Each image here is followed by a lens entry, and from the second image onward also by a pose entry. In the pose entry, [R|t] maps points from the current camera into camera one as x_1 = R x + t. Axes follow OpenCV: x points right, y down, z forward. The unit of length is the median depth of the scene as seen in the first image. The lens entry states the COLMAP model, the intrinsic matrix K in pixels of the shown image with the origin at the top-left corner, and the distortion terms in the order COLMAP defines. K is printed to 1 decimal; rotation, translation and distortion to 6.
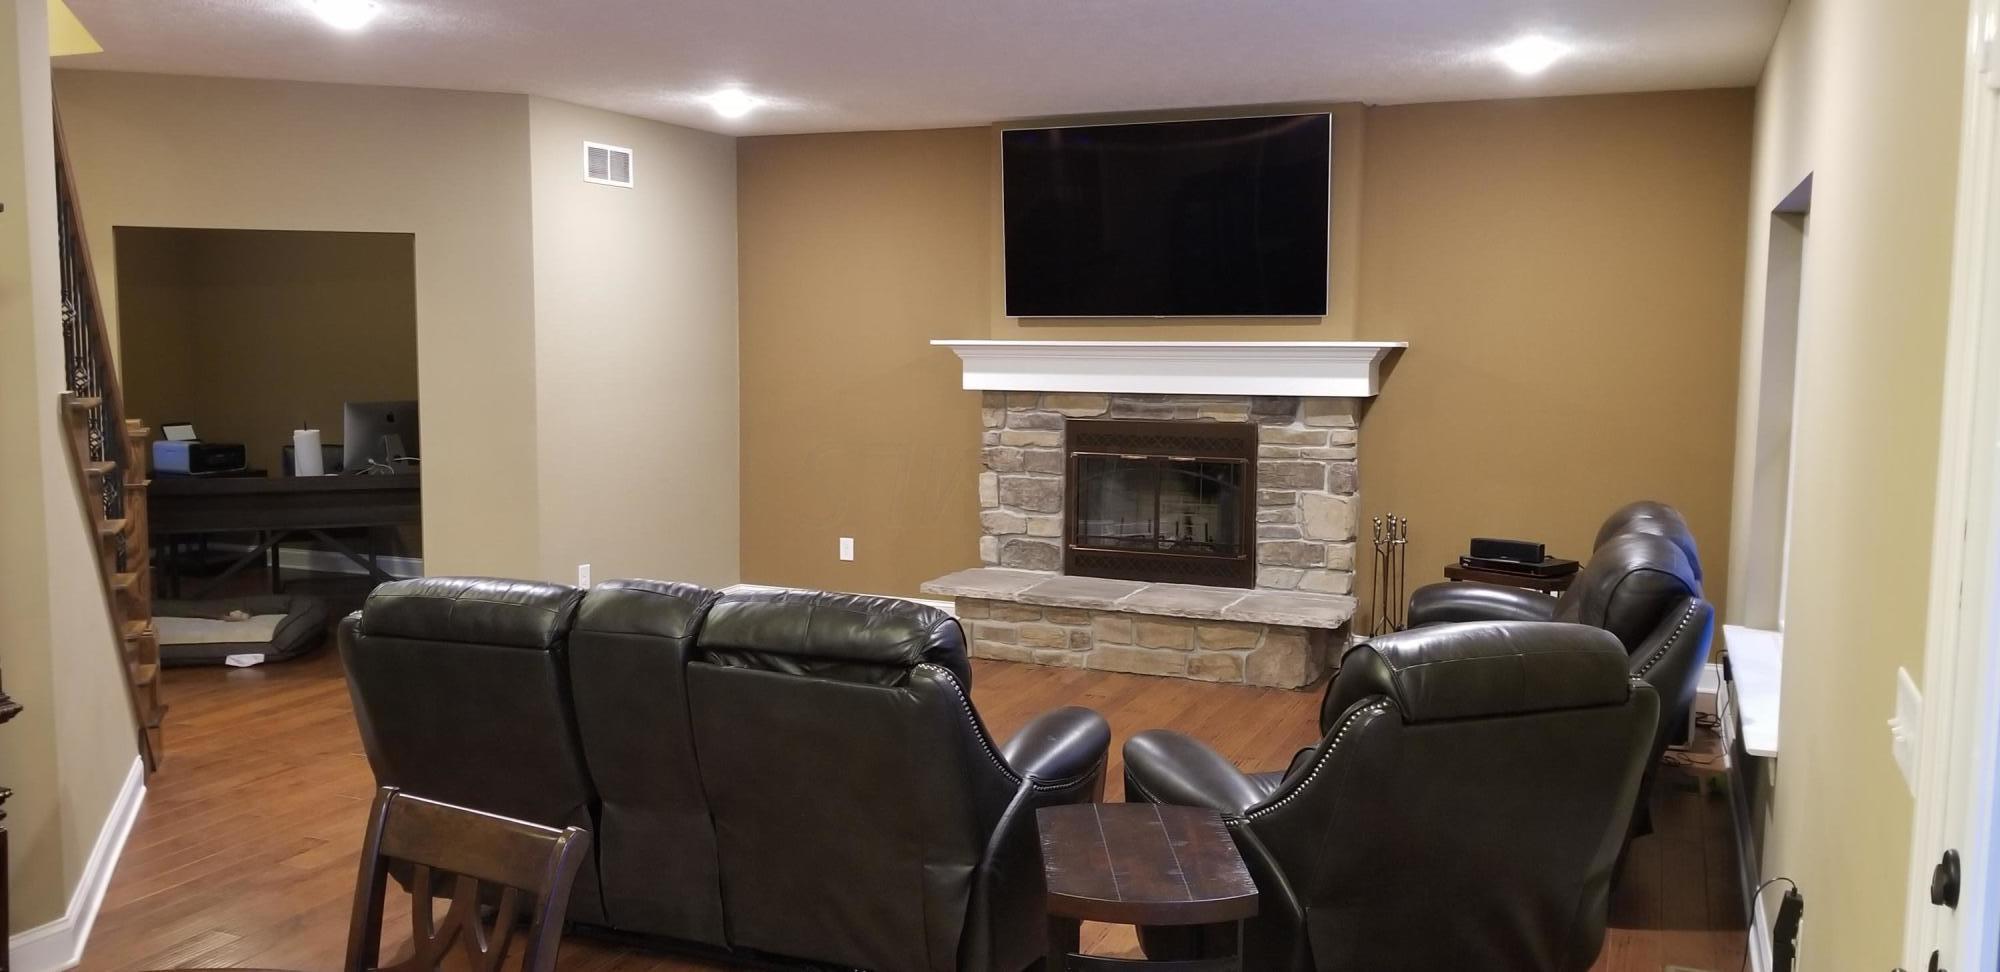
lens RADIAL K [[1572.7, 0, 987.8], [0, 1572.7, 485.7], [0, 0, 1]] dist [0.098513, -0.178065]
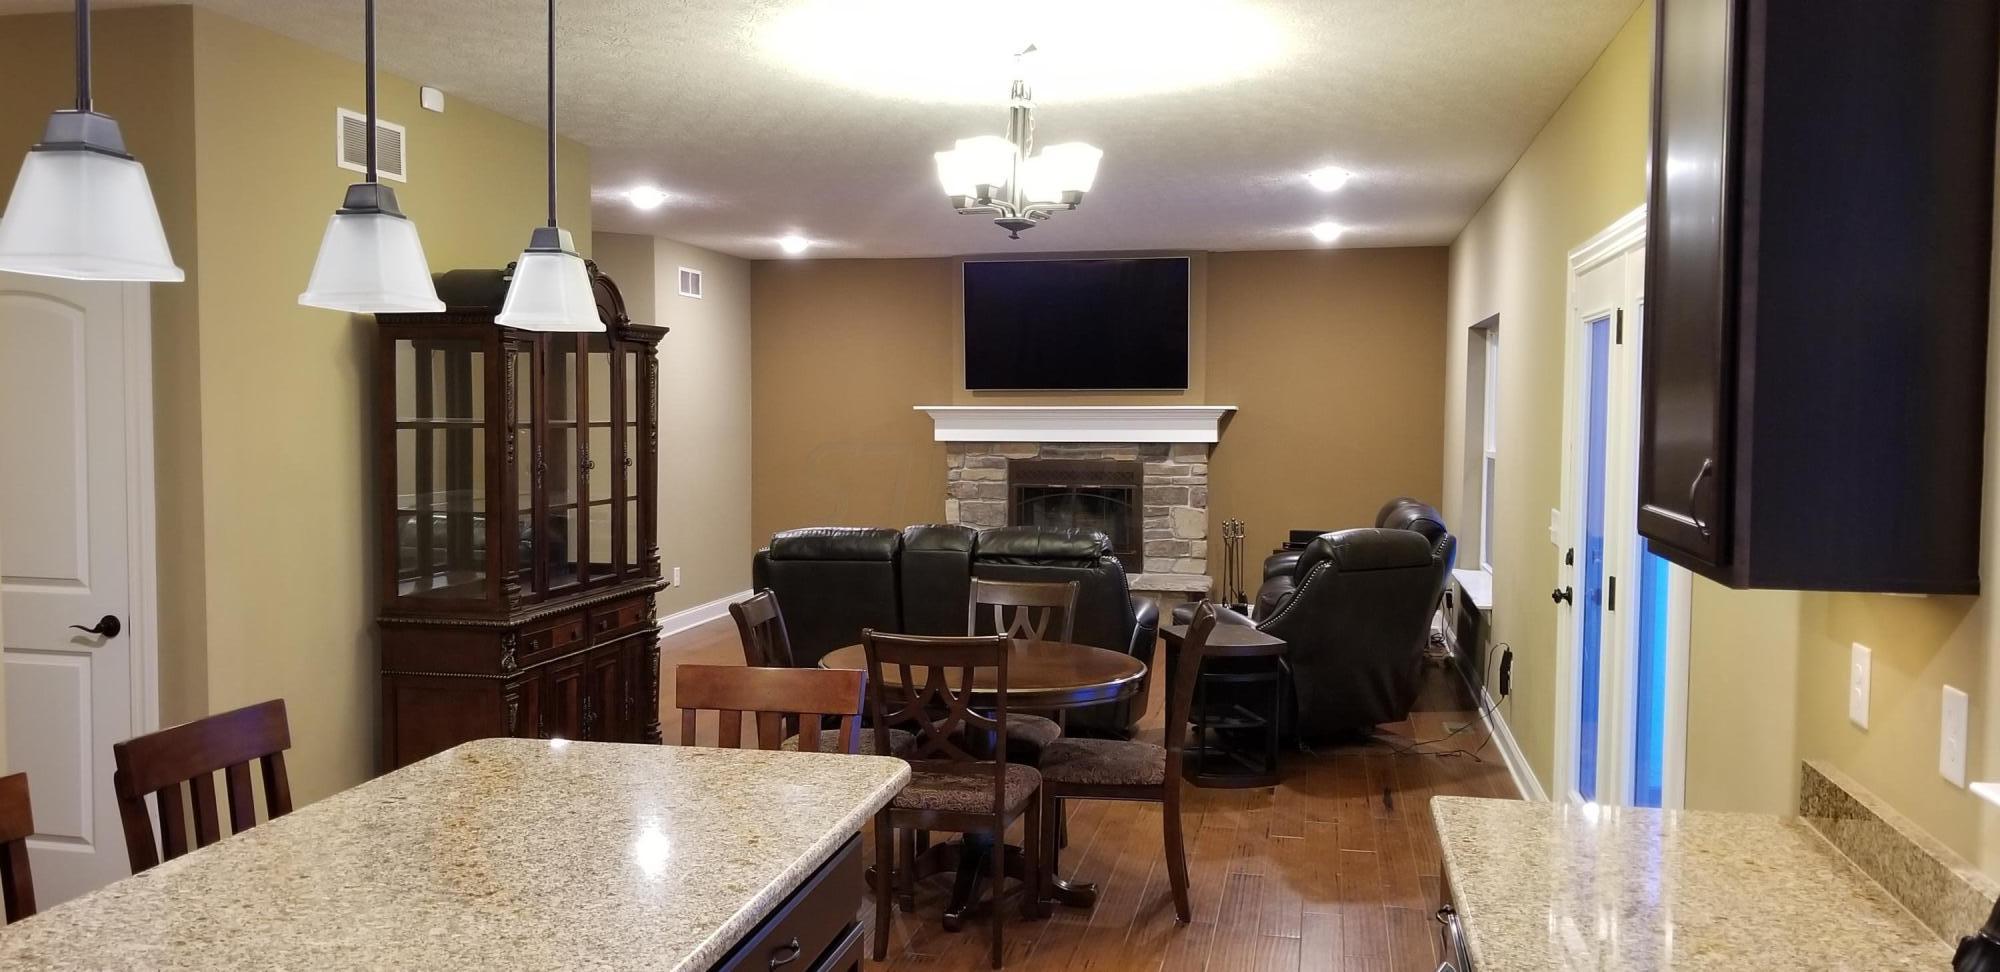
lens RADIAL K [[1572.7, 0, 987.8], [0, 1572.7, 485.7], [0, 0, 1]] dist [0.098513, -0.178065]
pose [[0.981582, -0.011981, 0.190666, -0.256128], [0.021775, 0.998544, -0.049357, 0.053745], [-0.189797, 0.052600, 0.980413, -0.426006]]
